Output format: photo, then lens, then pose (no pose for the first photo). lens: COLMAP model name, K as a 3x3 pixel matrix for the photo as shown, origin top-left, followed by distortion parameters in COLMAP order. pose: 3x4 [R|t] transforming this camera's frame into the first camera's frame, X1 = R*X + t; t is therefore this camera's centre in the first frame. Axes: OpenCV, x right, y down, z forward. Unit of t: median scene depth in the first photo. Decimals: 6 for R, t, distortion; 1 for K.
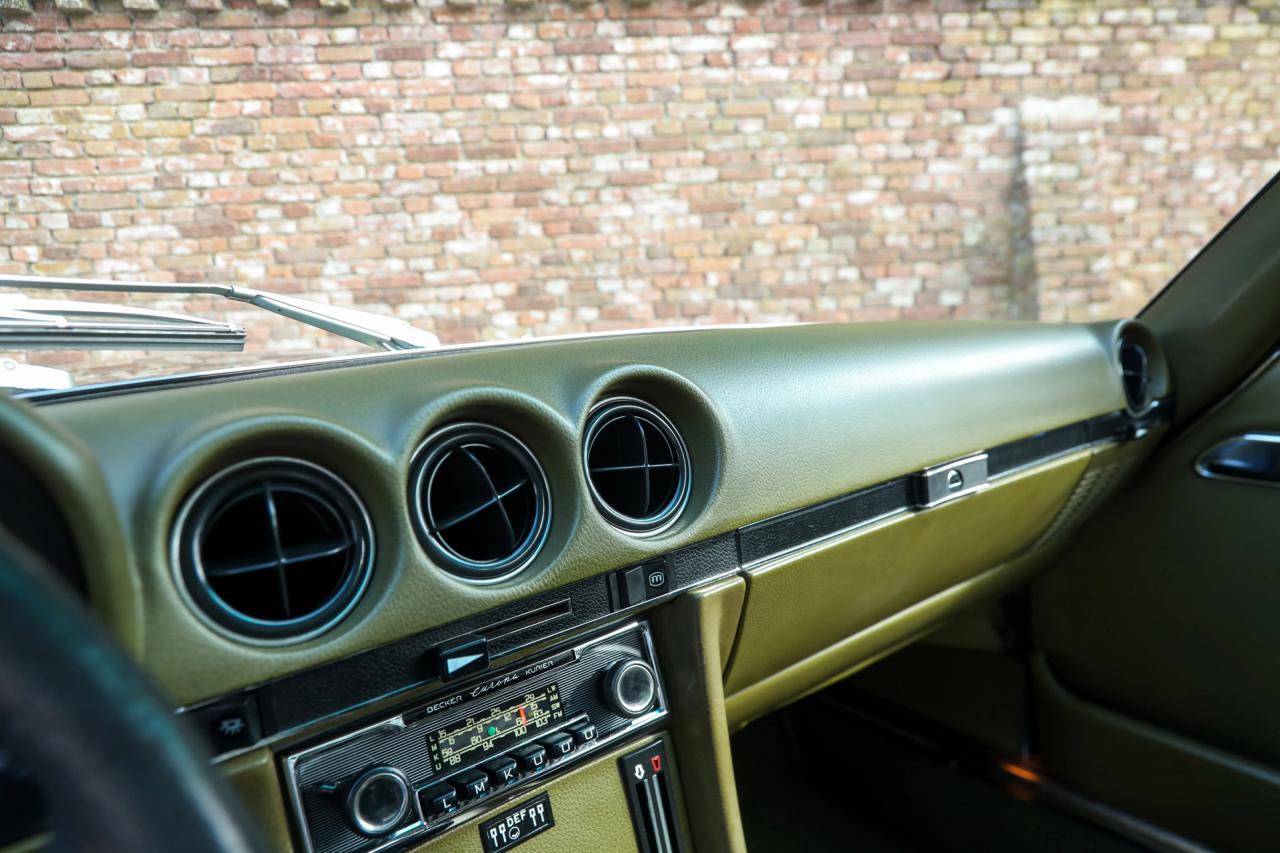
lens RADIAL K [[786.1, 0, 649.5], [0, 786.1, 423.6], [0, 0, 1]] dist [-0.002594, 0.006218]
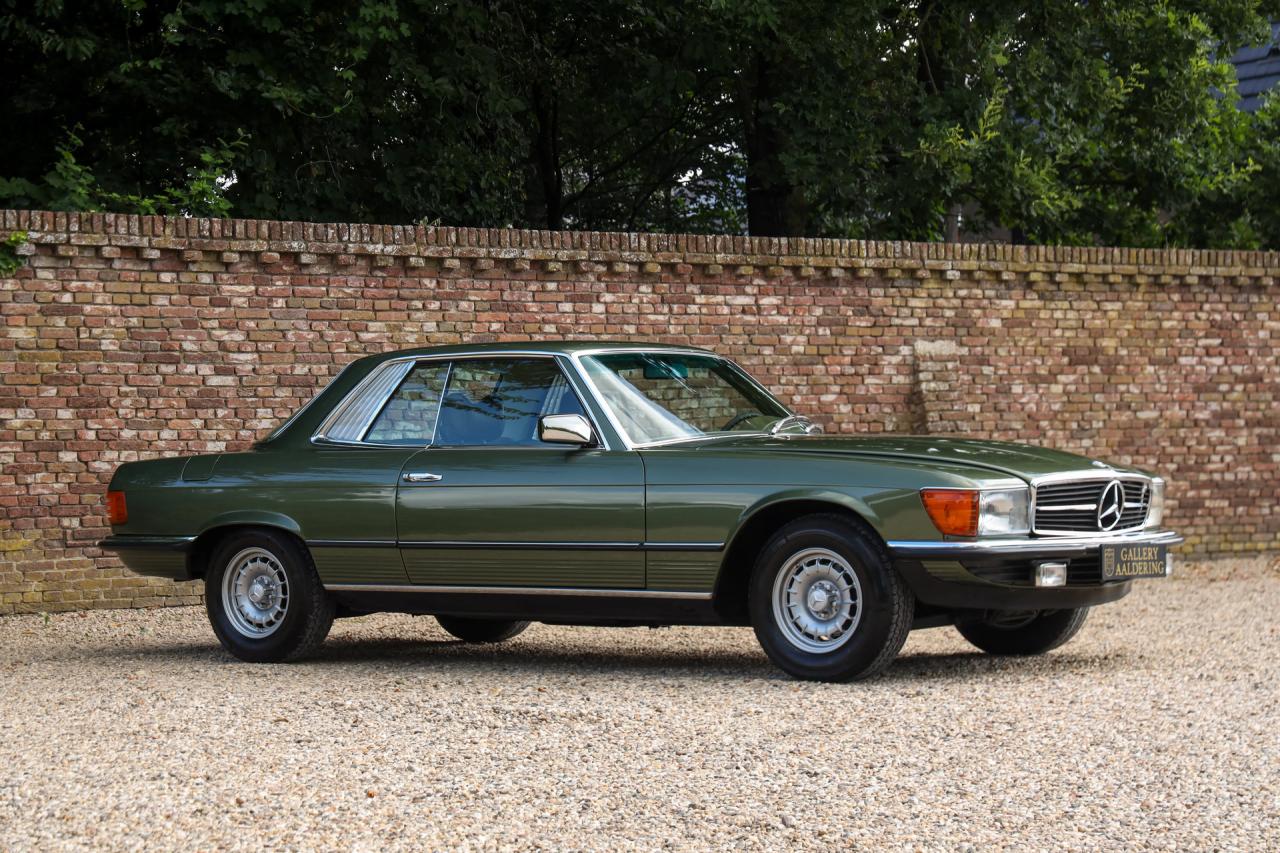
lens RADIAL K [[2801.8, 0, 669.6], [0, 2801.8, 430.3], [0, 0, 1]] dist [0.161736, 0.024847]
pose [[0.893686, 0.040465, 0.446864, -2.611862], [0.052597, 0.979611, -0.193897, 0.868176], [-0.445599, 0.196787, 0.873336, -3.858085]]
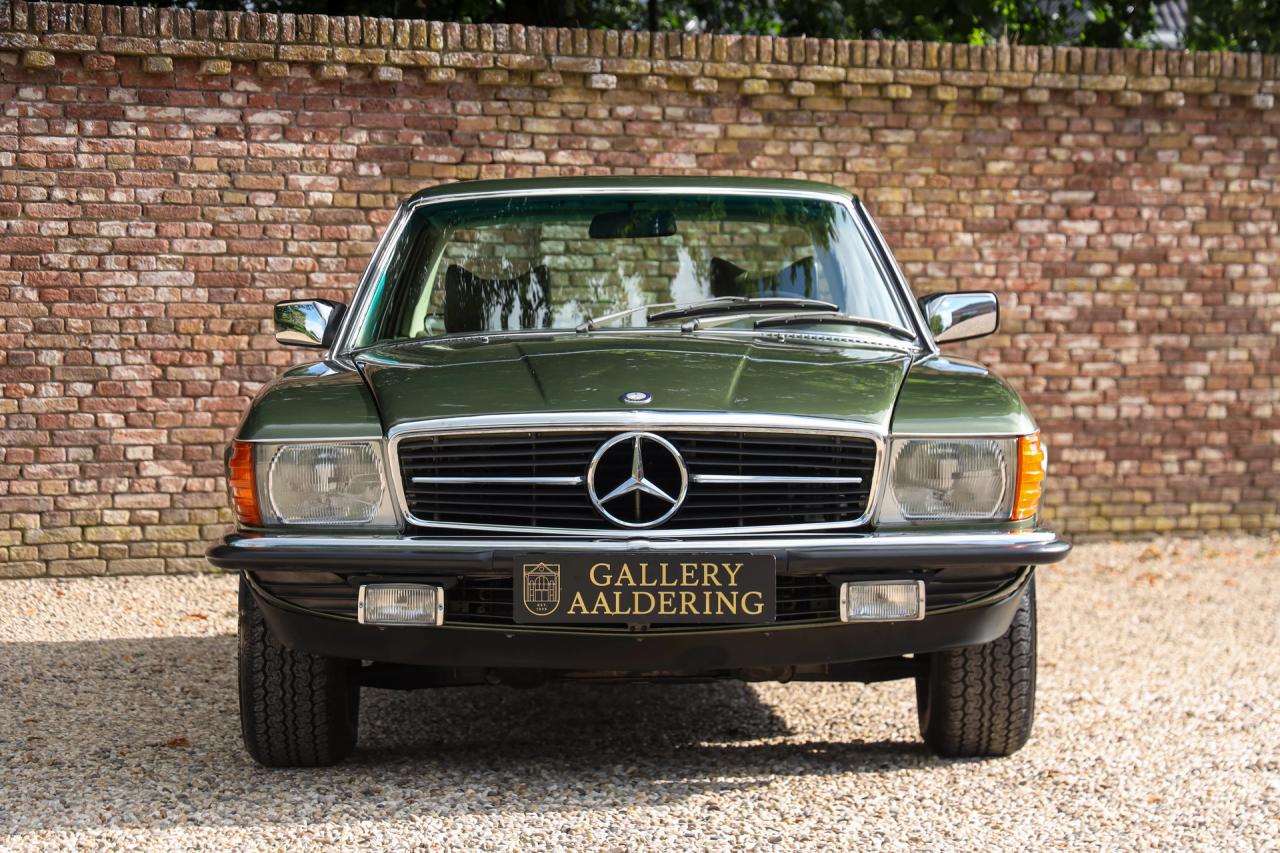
lens RADIAL K [[3446.5, 0, 667.9], [0, 3446.5, 444.0], [0, 0, 1]] dist [0.267026, -0.880309]
pose [[0.936035, 0.040217, 0.349602, -0.903362], [0.019929, 0.985796, -0.166762, 0.646709], [-0.351343, 0.163062, 0.921938, -3.114424]]
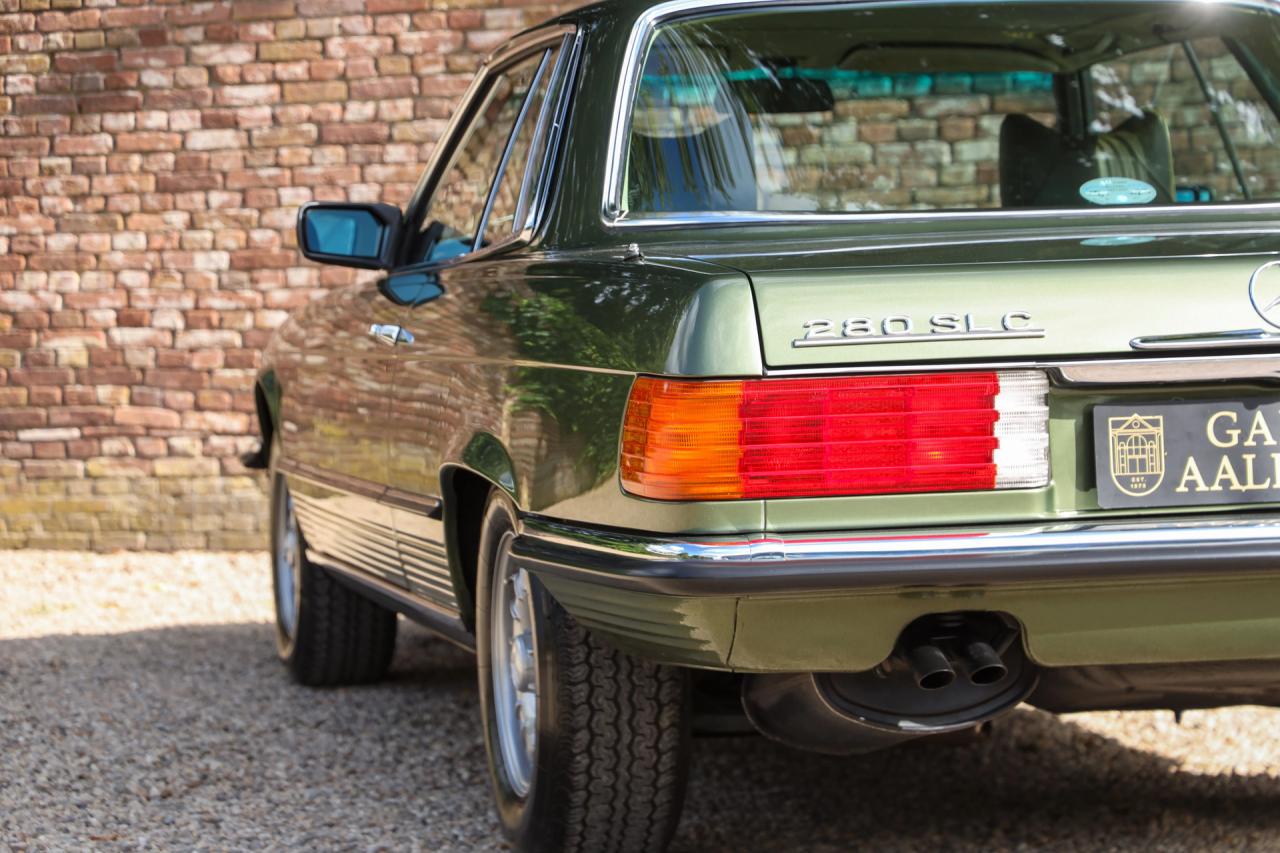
lens RADIAL K [[3805.1, 0, 661.4], [0, 3805.1, 426.7], [0, 0, 1]] dist [0.198483, 0.274712]
pose [[0.894904, 0.041284, -0.444345, 1.013051], [-0.094444, 0.990679, -0.098165, 0.350936], [0.436150, 0.129814, 0.890461, -2.155493]]
